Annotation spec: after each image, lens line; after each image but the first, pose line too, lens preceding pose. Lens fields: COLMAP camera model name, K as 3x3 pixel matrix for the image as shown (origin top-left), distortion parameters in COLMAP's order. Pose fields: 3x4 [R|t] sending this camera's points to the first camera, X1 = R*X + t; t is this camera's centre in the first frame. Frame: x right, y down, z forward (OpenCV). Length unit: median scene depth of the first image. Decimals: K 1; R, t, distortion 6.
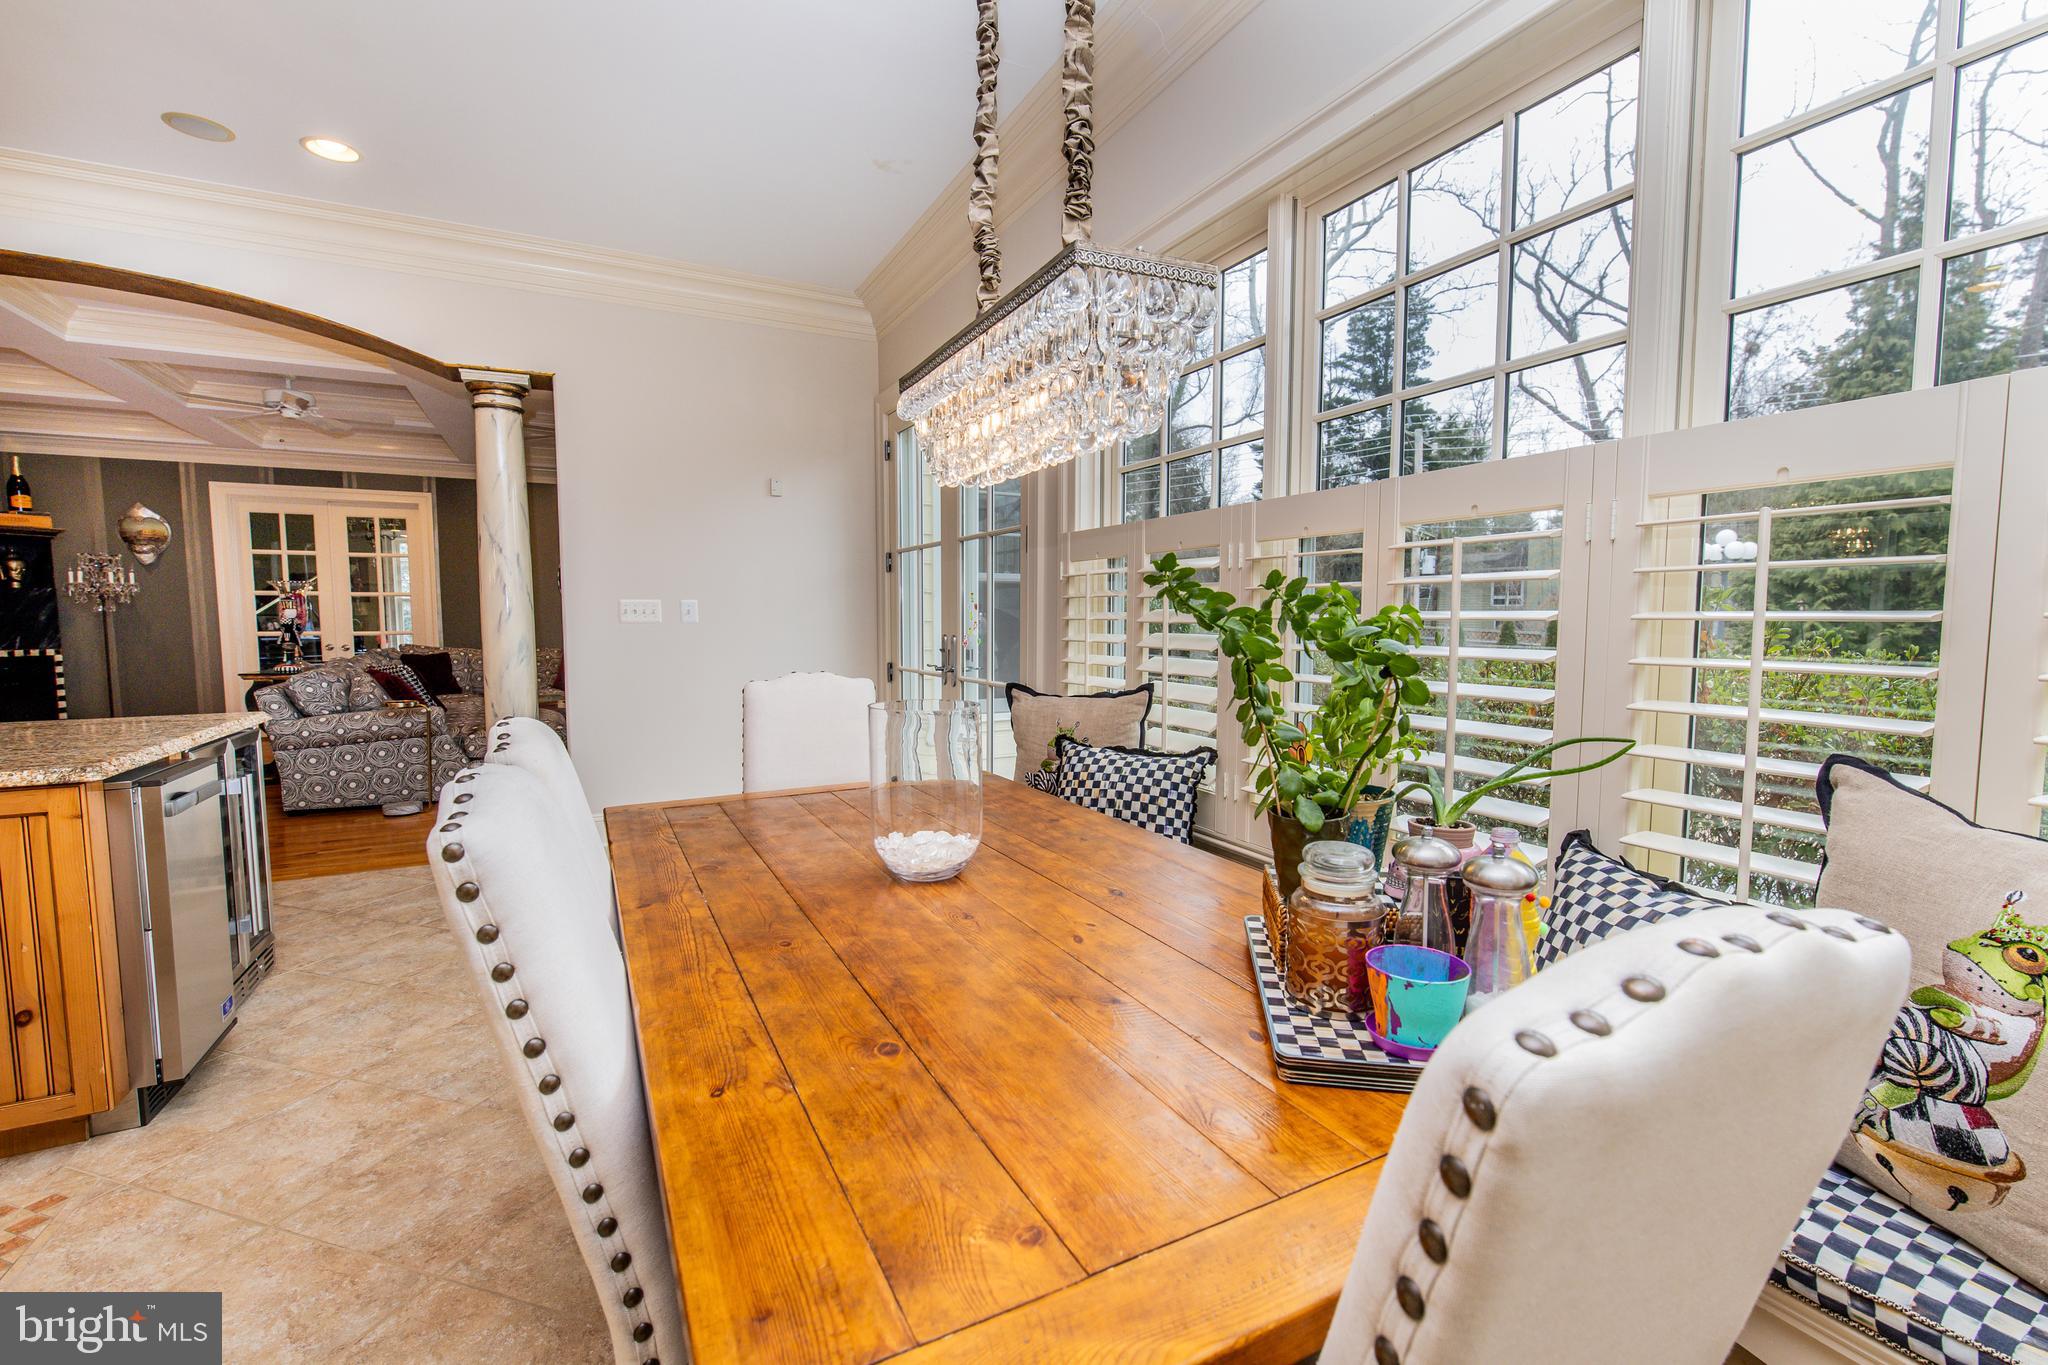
lens RADIAL K [[906.1, 0, 1024.0], [0, 906.1, 682.5], [0, 0, 1]] dist [0.001148, 0.000717]
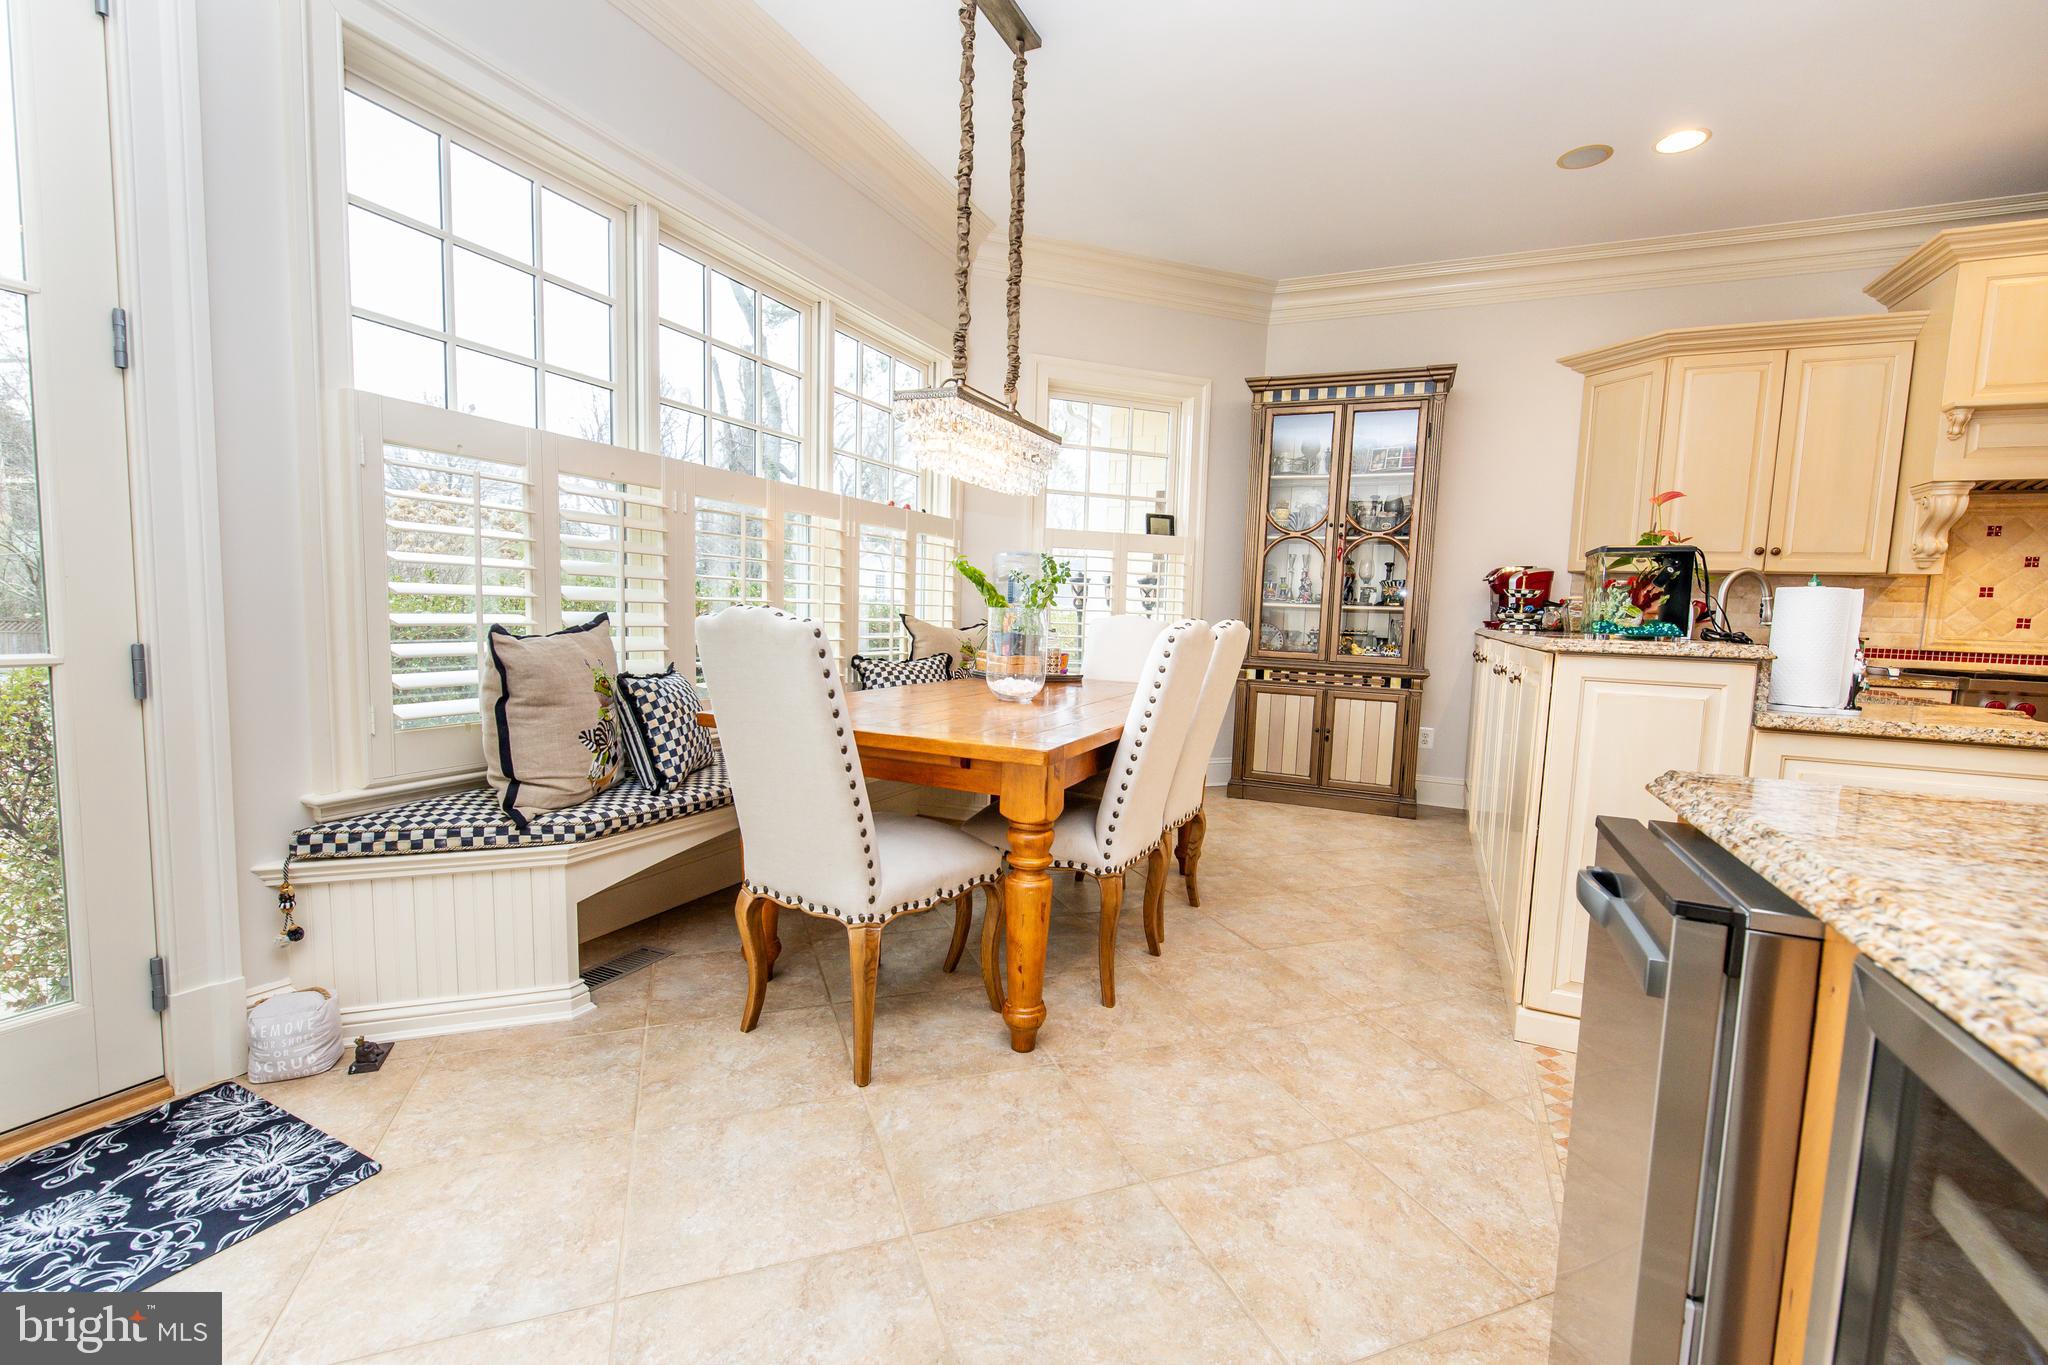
lens RADIAL K [[870.8, 0, 1033.8], [0, 870.8, 688.9], [0, 0, 1]] dist [-0.000298, -0.000005]
pose [[-0.643676, -0.083506, 0.760729, -0.325274], [0.029580, 0.990572, 0.133765, -0.013816], [-0.764726, 0.108603, -0.635137, 0.454636]]
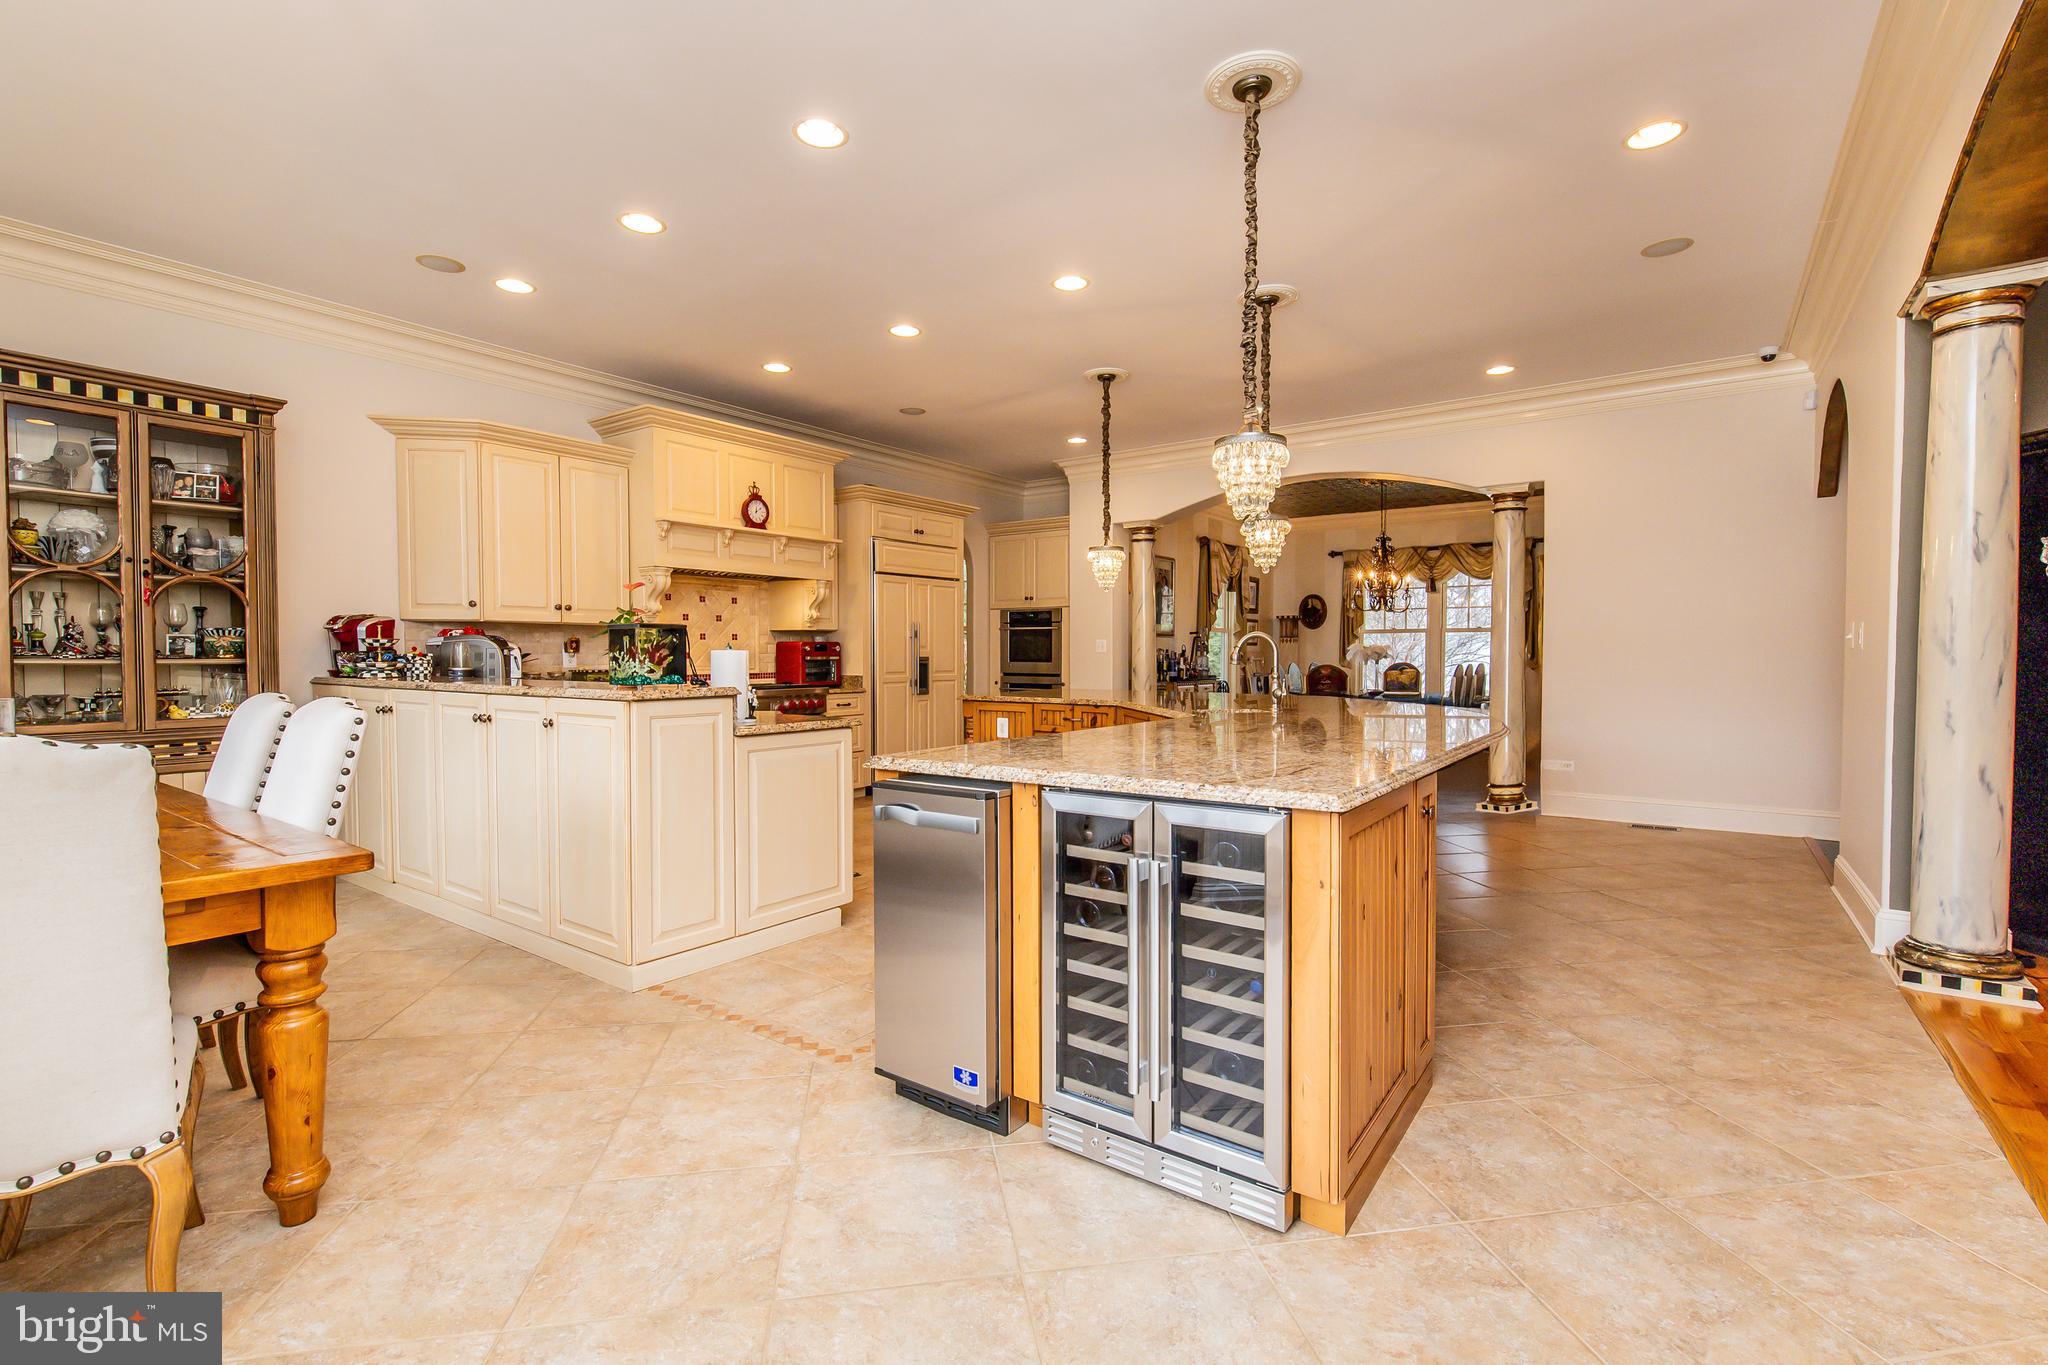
lens RADIAL K [[906.1, 0, 1024.0], [0, 906.1, 682.5], [0, 0, 1]] dist [0.001148, 0.000717]
pose [[-0.885720, 0.025321, -0.463528, -0.178744], [-0.024659, 0.994535, 0.101447, -0.037500], [0.463564, 0.101284, -0.880256, 0.589214]]
